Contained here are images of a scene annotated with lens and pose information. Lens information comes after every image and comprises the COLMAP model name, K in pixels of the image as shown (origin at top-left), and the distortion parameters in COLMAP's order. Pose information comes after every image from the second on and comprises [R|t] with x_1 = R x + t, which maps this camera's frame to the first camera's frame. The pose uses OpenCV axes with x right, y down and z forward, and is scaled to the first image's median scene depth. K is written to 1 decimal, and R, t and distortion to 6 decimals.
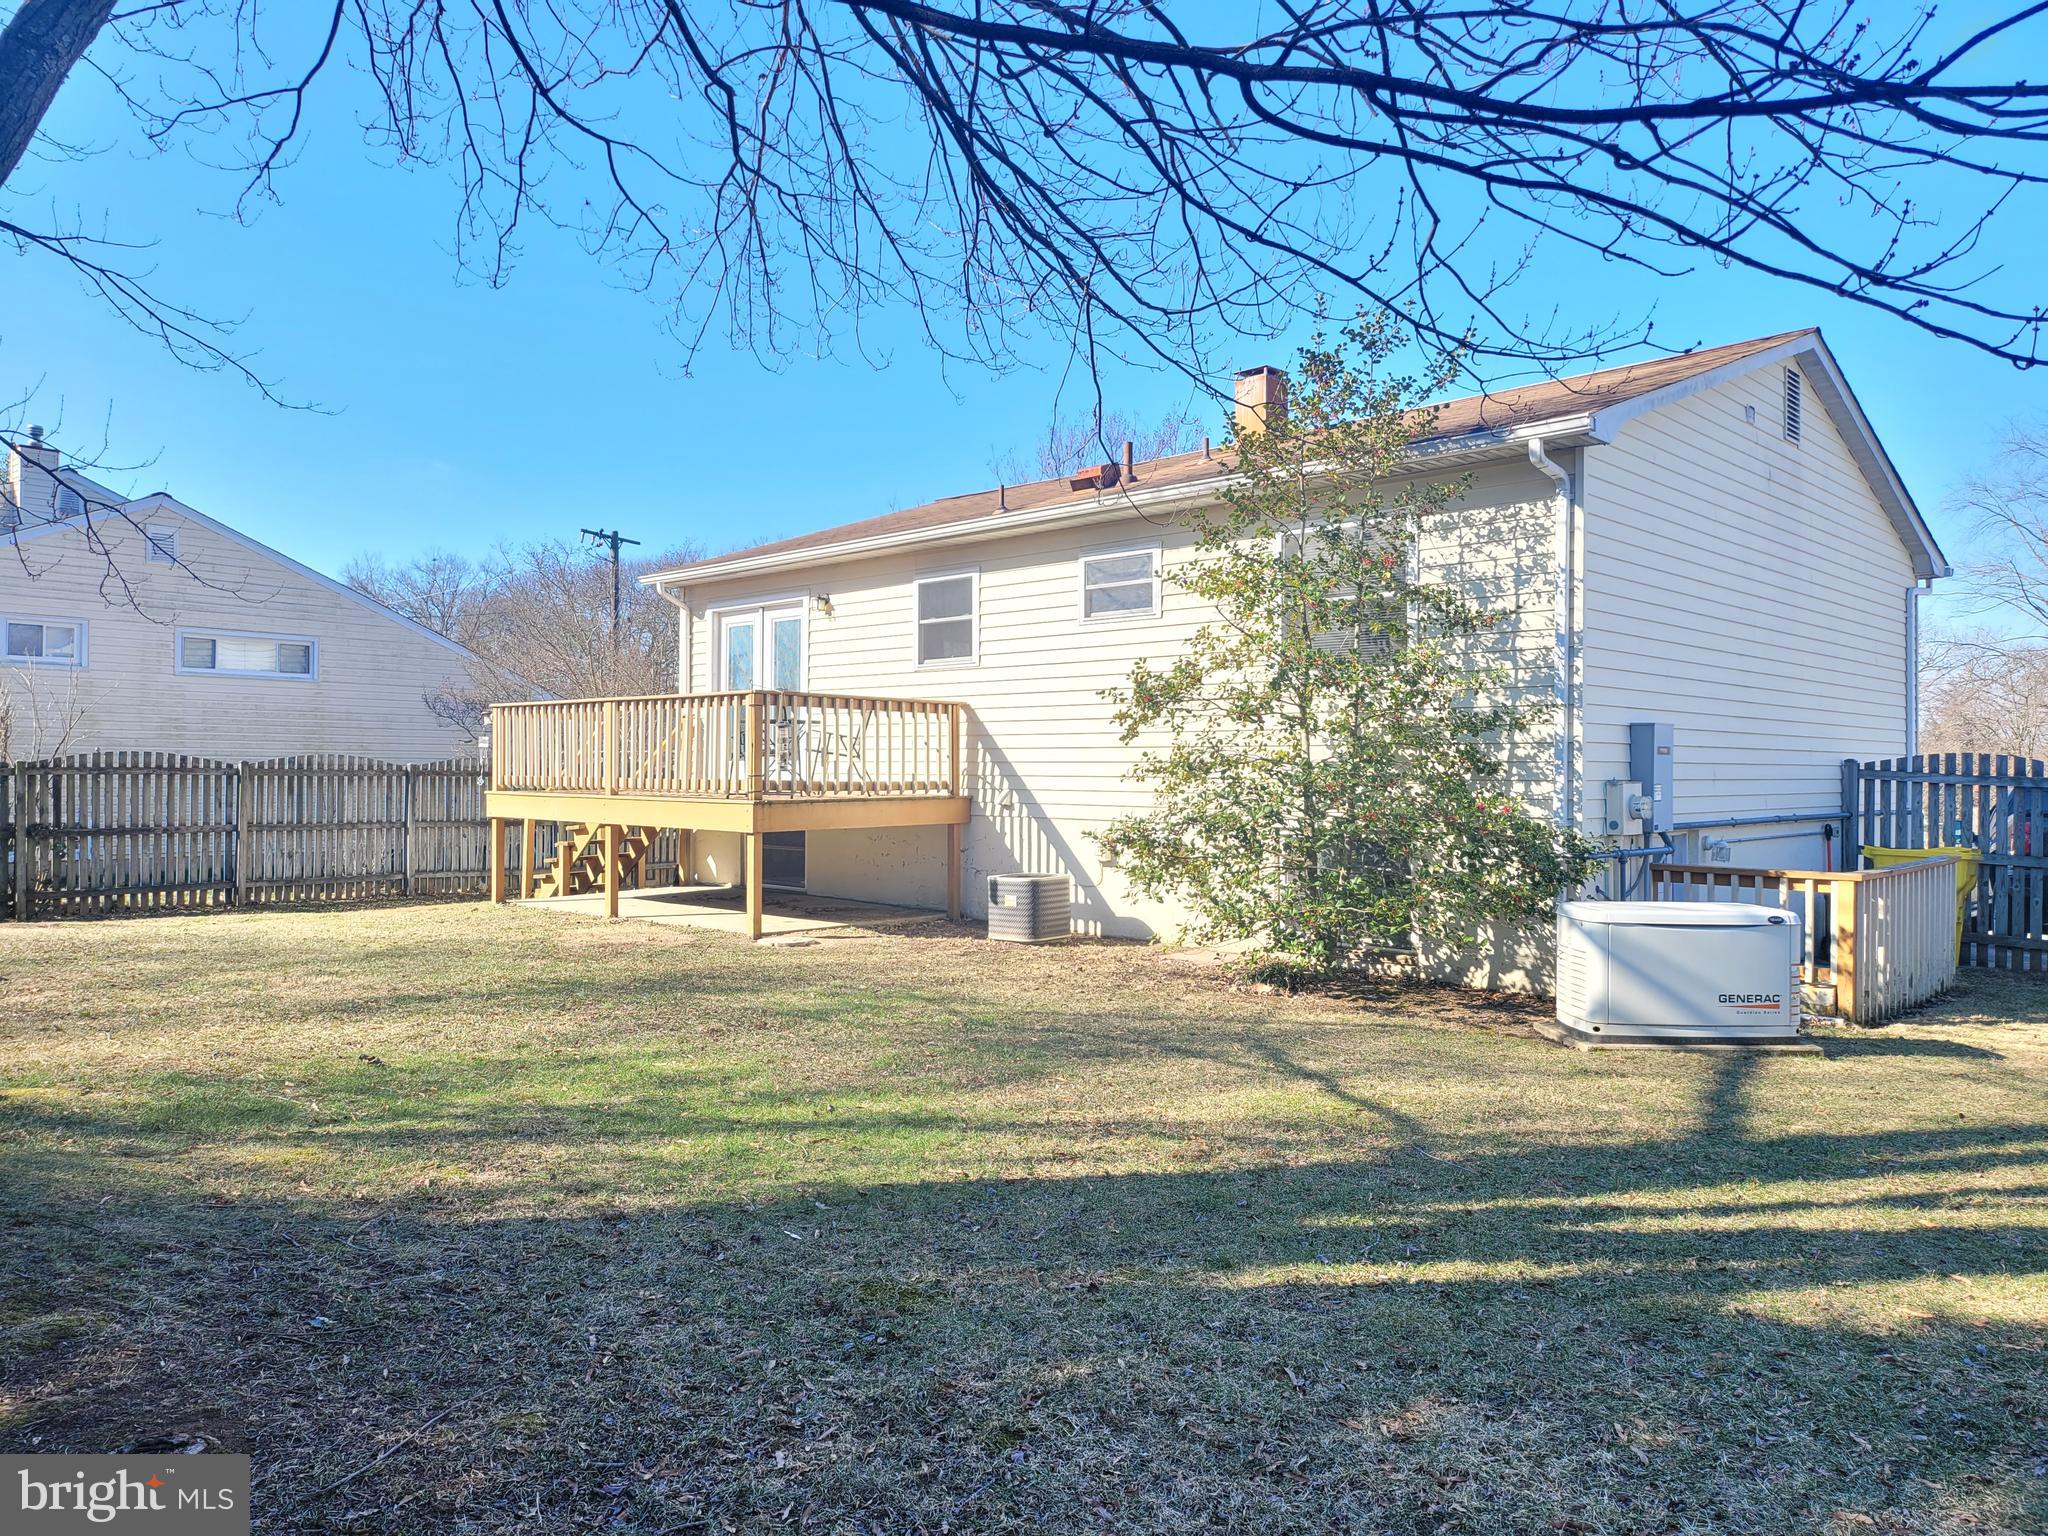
lens RADIAL K [[1424.6, 0, 1024.0], [0, 1424.6, 768.0], [0, 0, 1]] dist [0.057336, -0.066840]
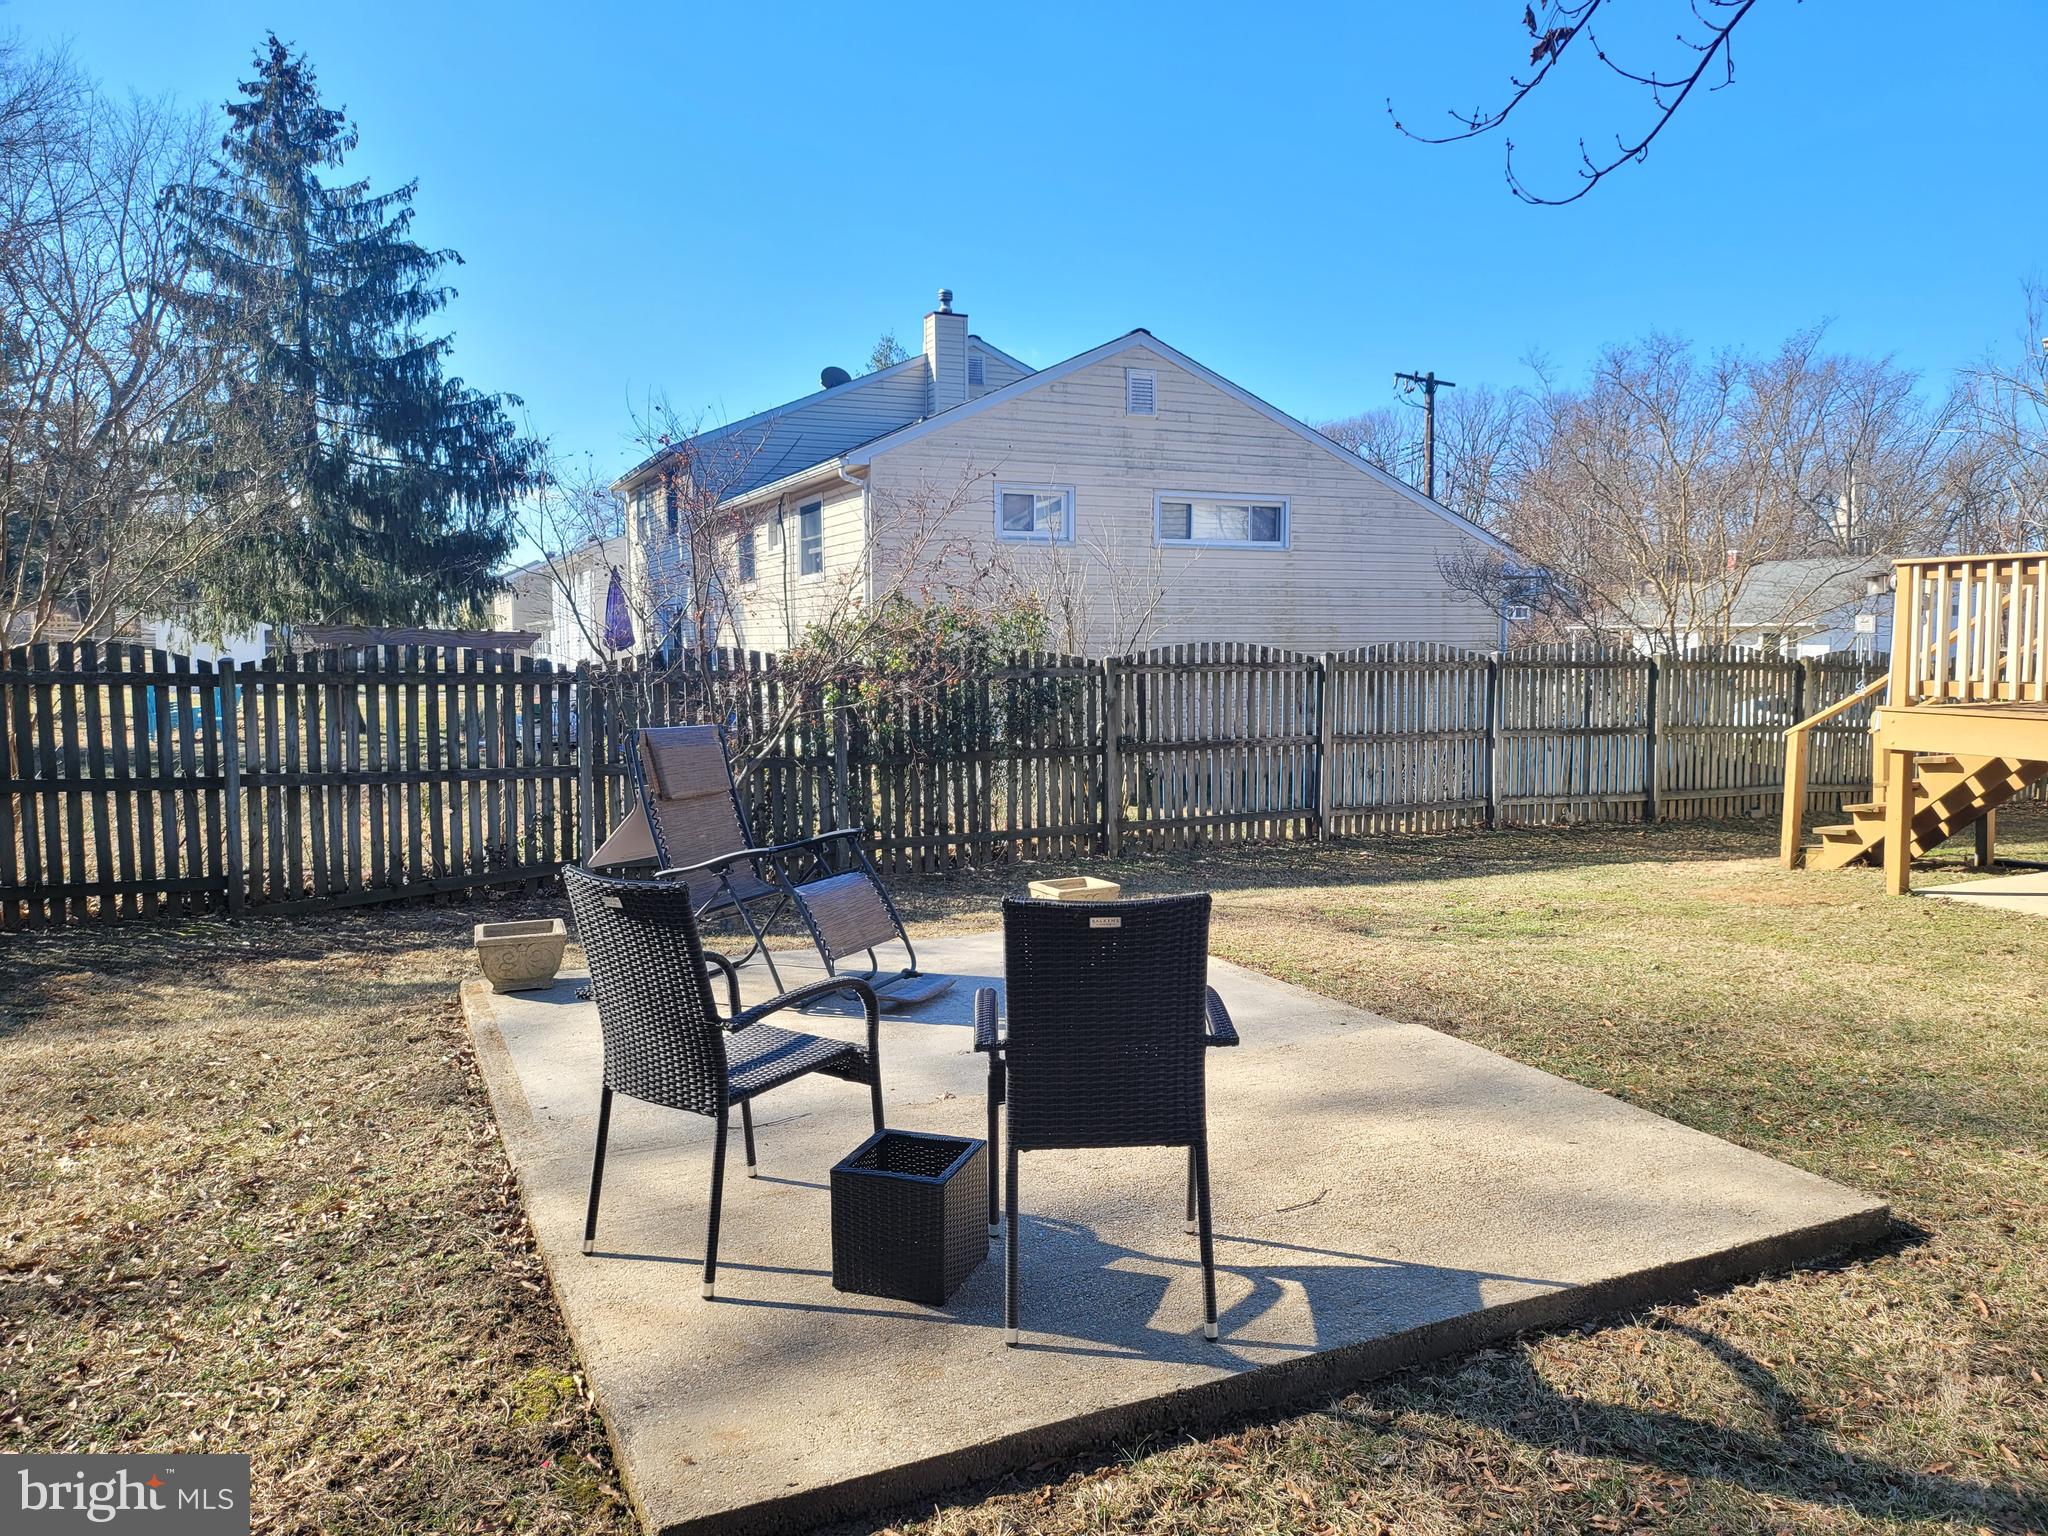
lens RADIAL K [[1424.6, 0, 1024.0], [0, 1424.6, 768.0], [0, 0, 1]] dist [0.057336, -0.066840]
pose [[0.898438, 0.030732, -0.438023, -0.365941], [0.009333, 0.995986, 0.089023, -0.013384], [0.439001, -0.084070, 0.894545, 0.255804]]
